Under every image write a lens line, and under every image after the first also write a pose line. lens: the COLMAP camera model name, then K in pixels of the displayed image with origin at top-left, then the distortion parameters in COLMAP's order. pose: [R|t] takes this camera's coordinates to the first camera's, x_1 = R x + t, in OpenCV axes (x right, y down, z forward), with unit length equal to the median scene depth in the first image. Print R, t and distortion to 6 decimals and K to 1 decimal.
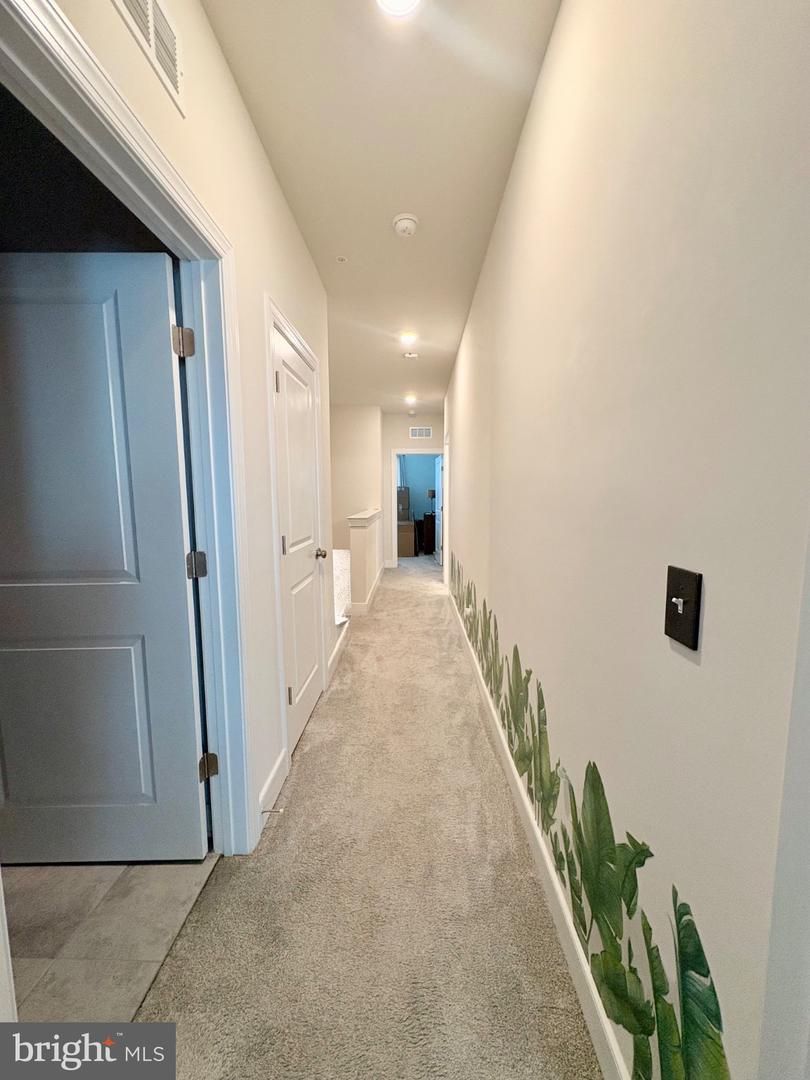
lens RADIAL K [[429.3, 0, 407.7], [0, 429.3, 540.3], [0, 0, 1]] dist [0.001285, -0.000134]
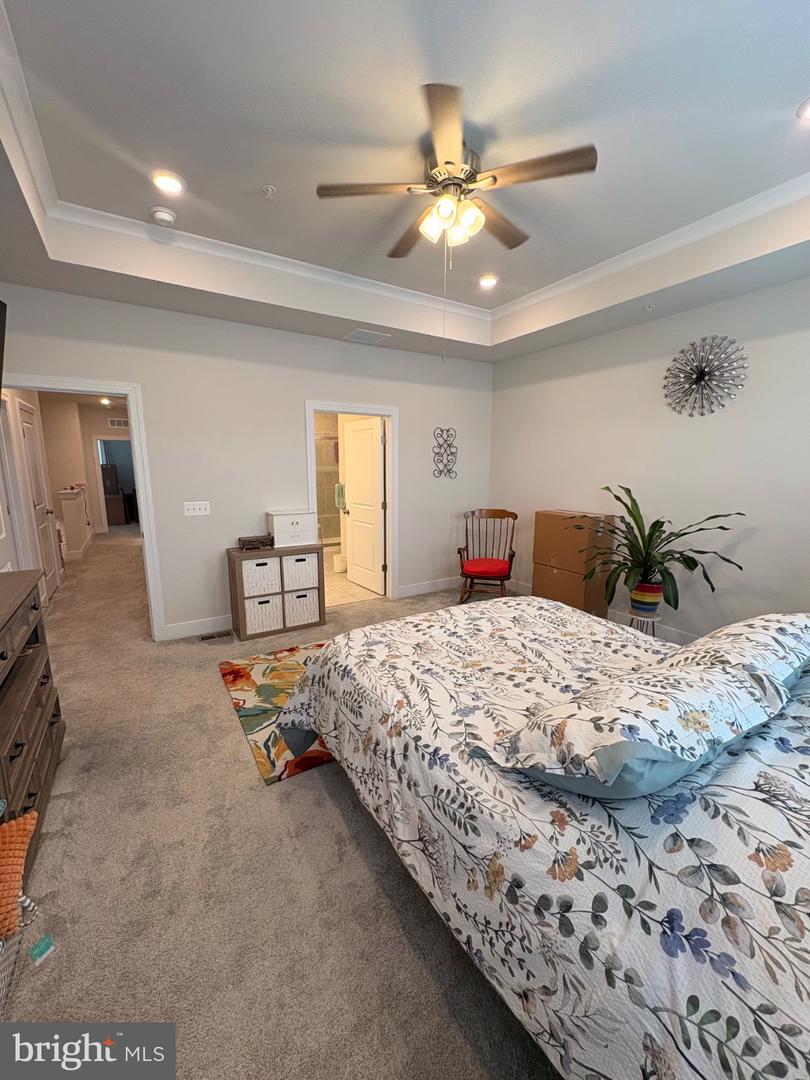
lens RADIAL K [[429.3, 0, 404.2], [0, 429.3, 539.3], [0, 0, 1]] dist [0.001285, -0.000134]
pose [[0.841222, -0.086137, 0.533784, 0.030490], [0.052170, 0.995553, 0.078434, 0.029709], [-0.538167, -0.038132, 0.841975, -0.492475]]
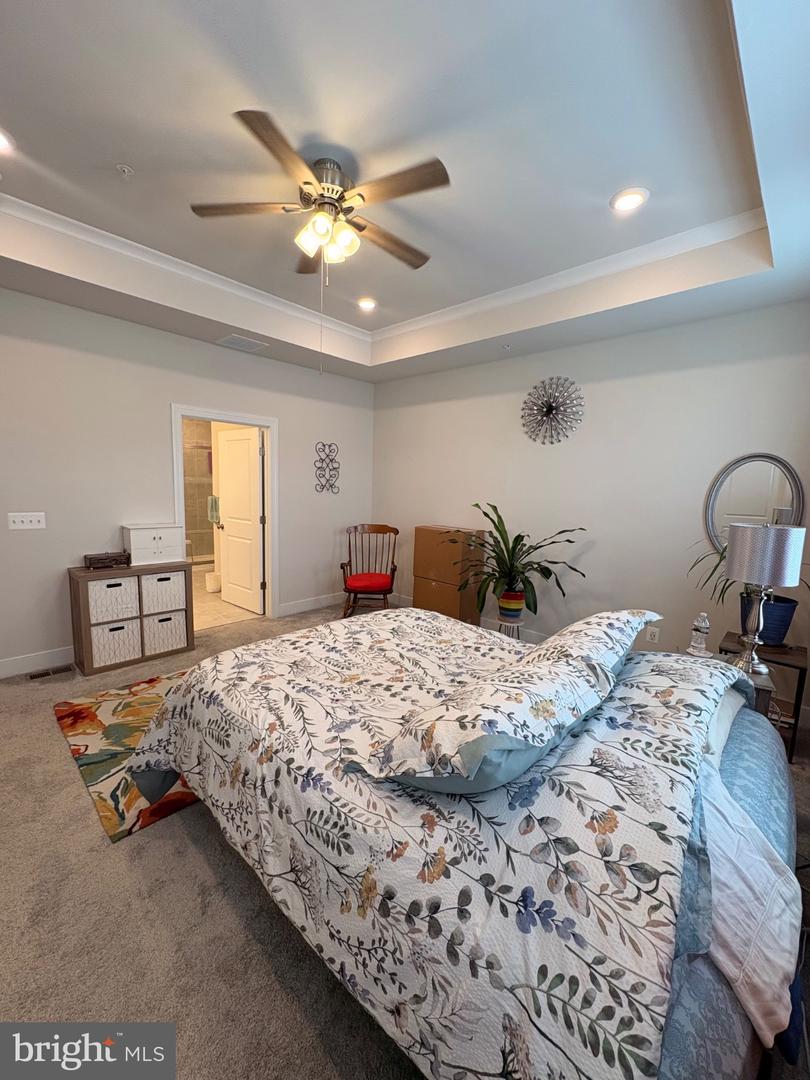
lens RADIAL K [[429.3, 0, 404.2], [0, 429.3, 539.6], [0, 0, 1]] dist [0.001285, -0.000134]
pose [[0.673804, -0.067524, 0.735819, 0.041774], [0.043149, 0.997712, 0.052045, 0.036672], [-0.737650, -0.003319, 0.675176, -0.499089]]
